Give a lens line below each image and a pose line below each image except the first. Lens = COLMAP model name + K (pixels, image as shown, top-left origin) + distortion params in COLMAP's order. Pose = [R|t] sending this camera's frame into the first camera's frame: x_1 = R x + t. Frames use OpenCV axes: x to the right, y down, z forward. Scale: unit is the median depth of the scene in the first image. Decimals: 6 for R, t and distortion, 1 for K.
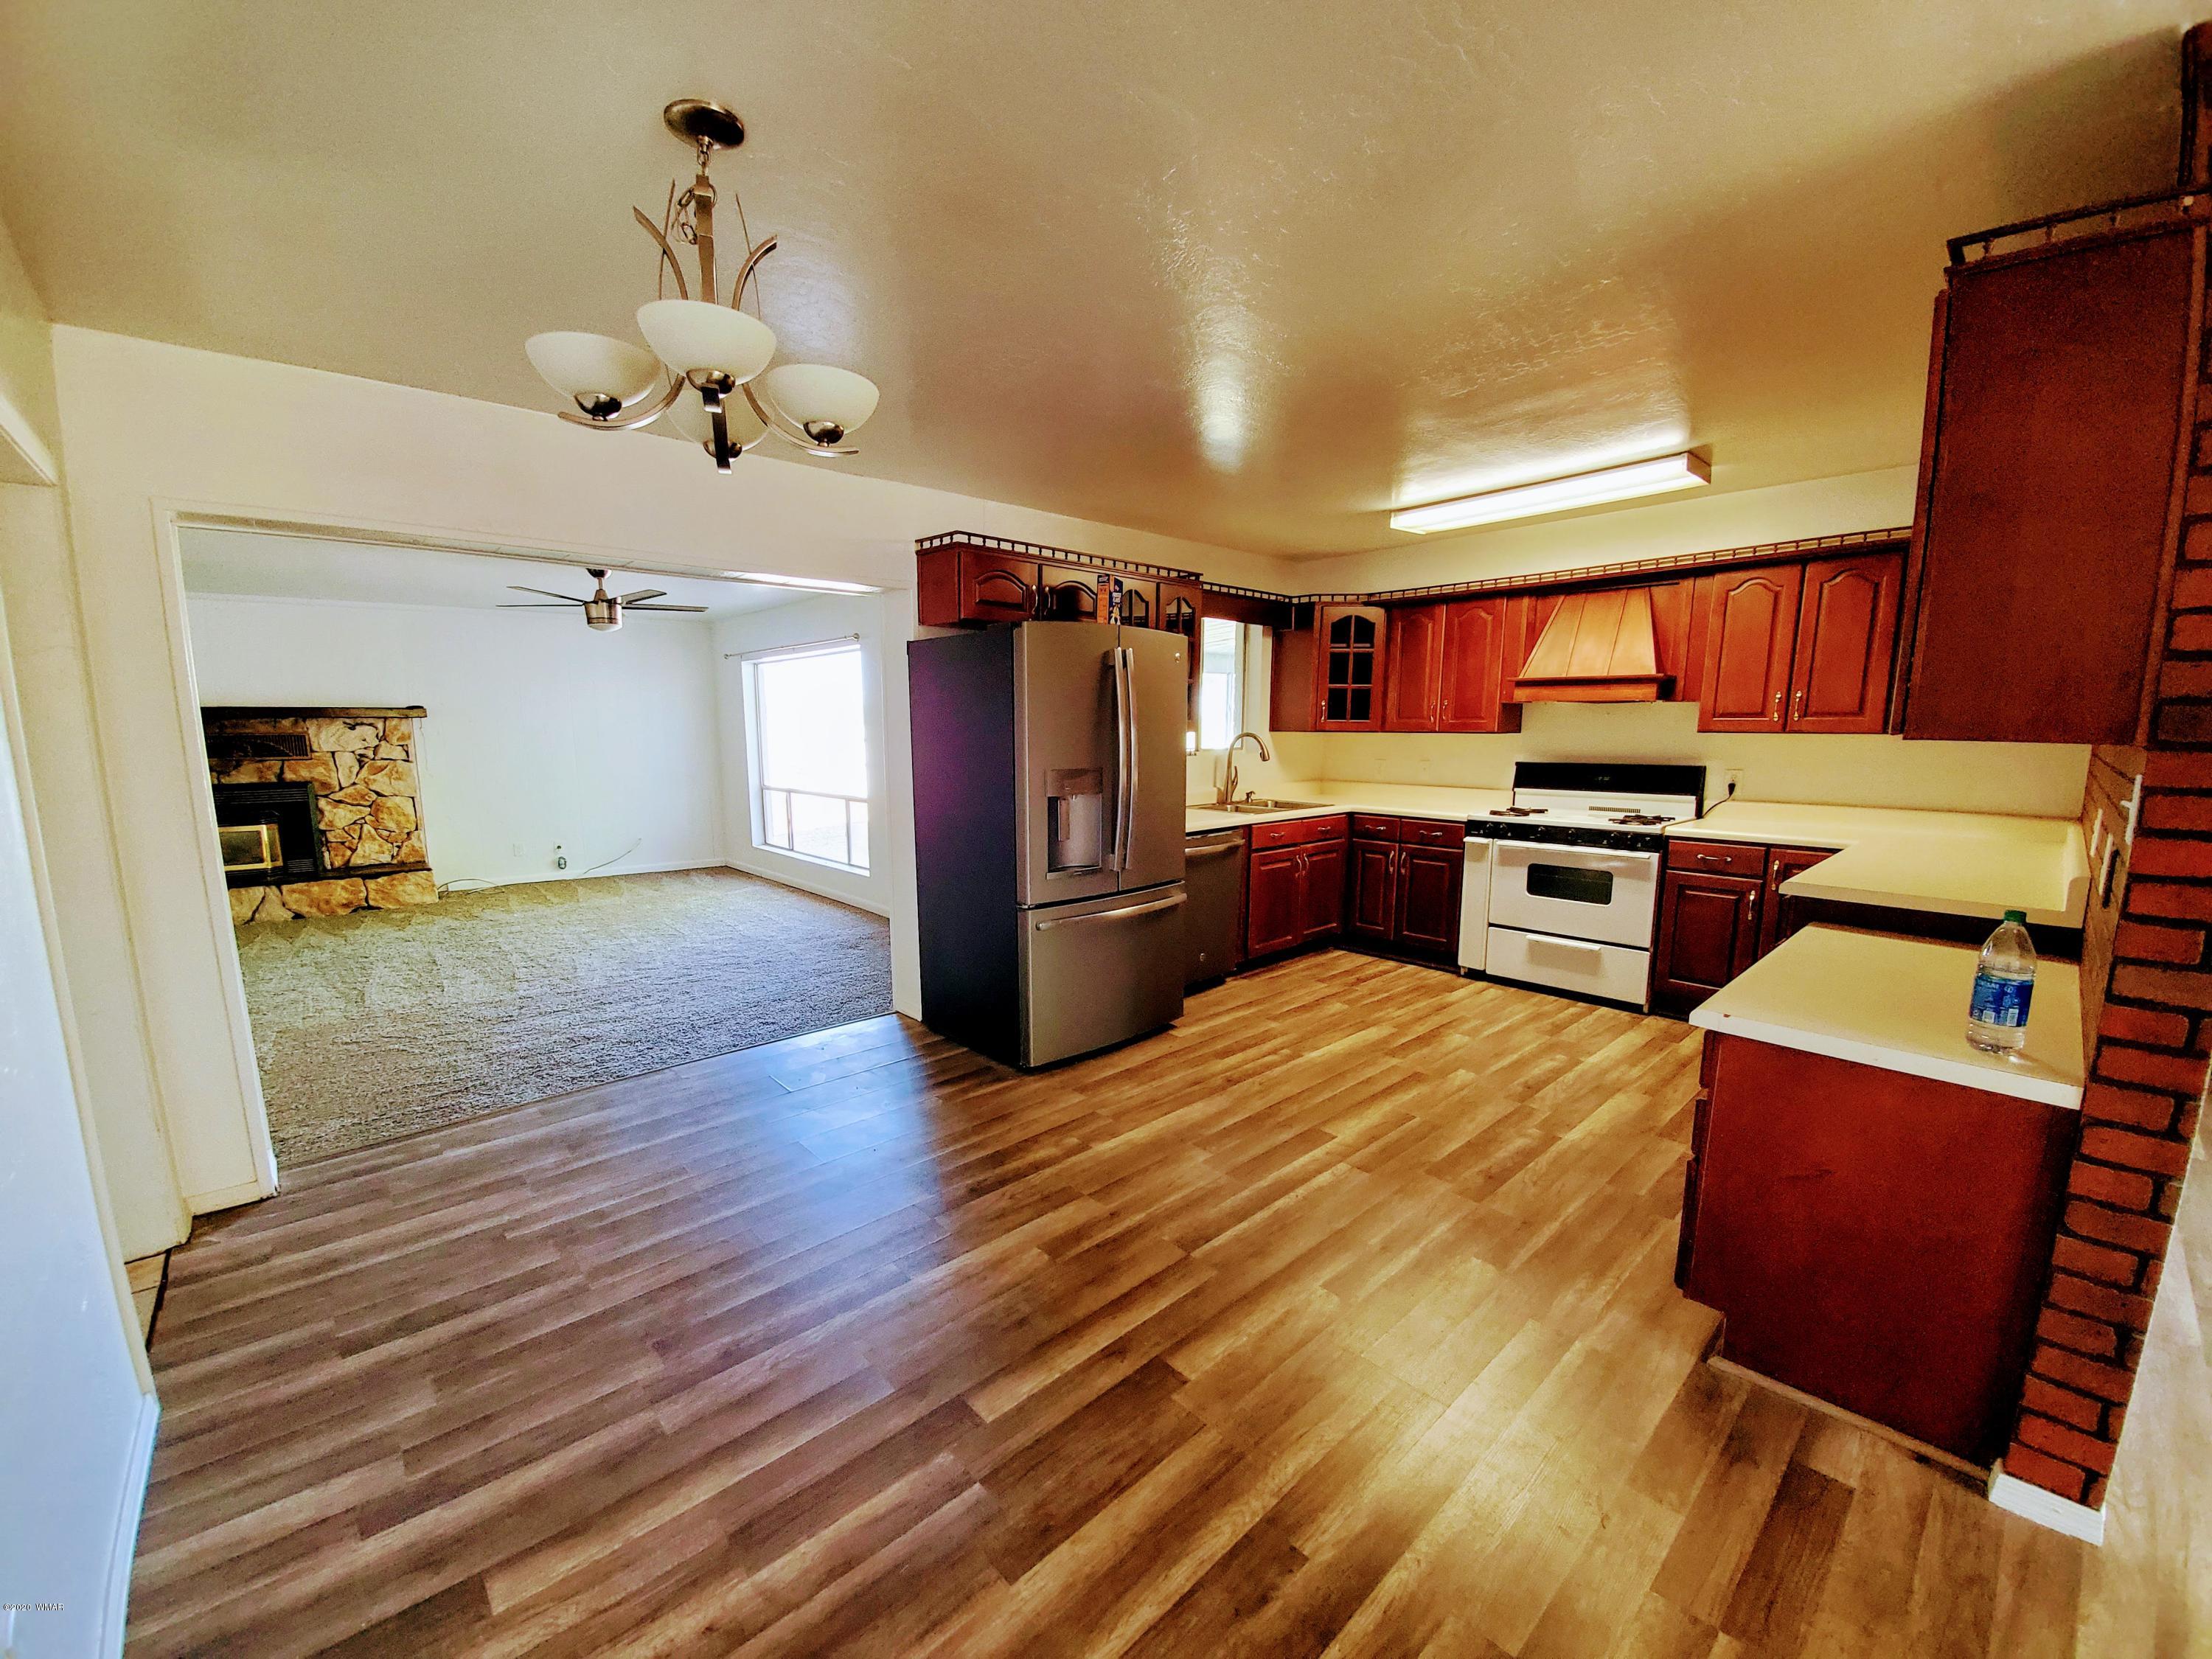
lens RADIAL K [[881.8, 0, 1074.5], [0, 881.8, 860.5], [0, 0, 1]] dist [-0.009388, -0.001283]
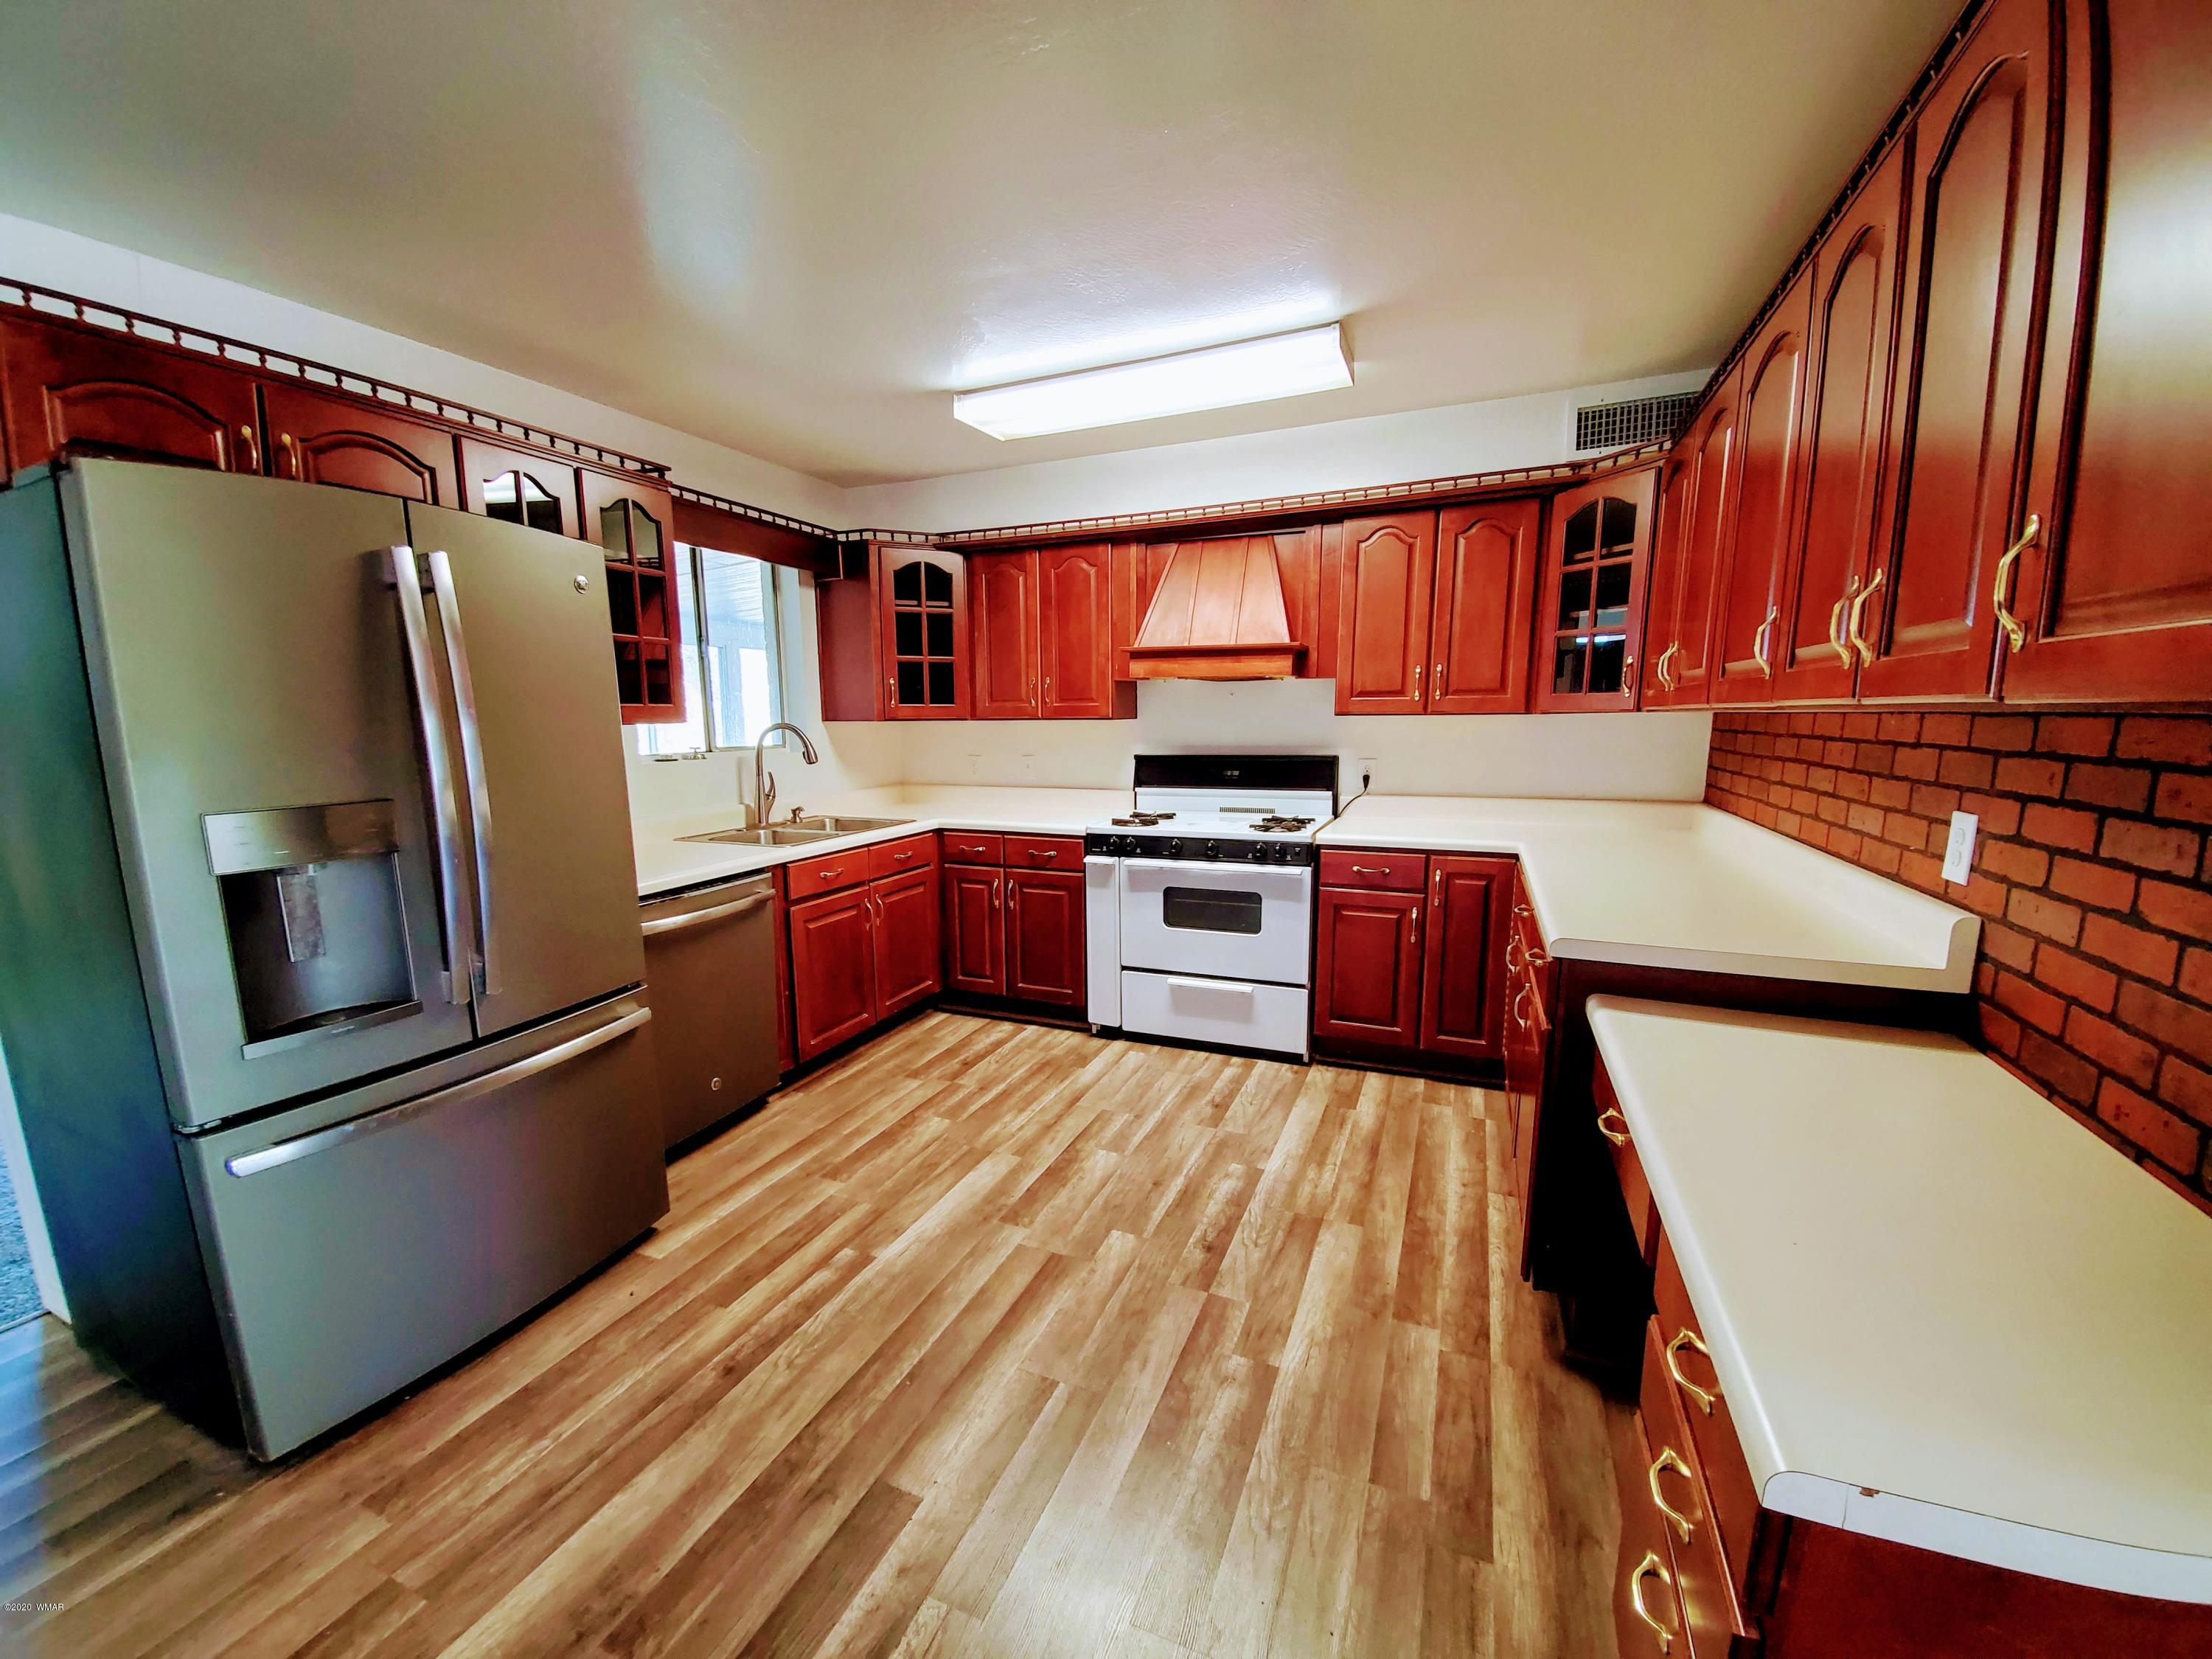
lens RADIAL K [[881.8, 0, 1105.4], [0, 881.8, 846.9], [0, 0, 1]] dist [-0.009388, -0.001283]
pose [[0.895742, -0.073000, 0.438539, 0.130272], [0.075014, 0.997101, 0.012758, -0.044465], [-0.438199, 0.021469, 0.898621, 0.316967]]
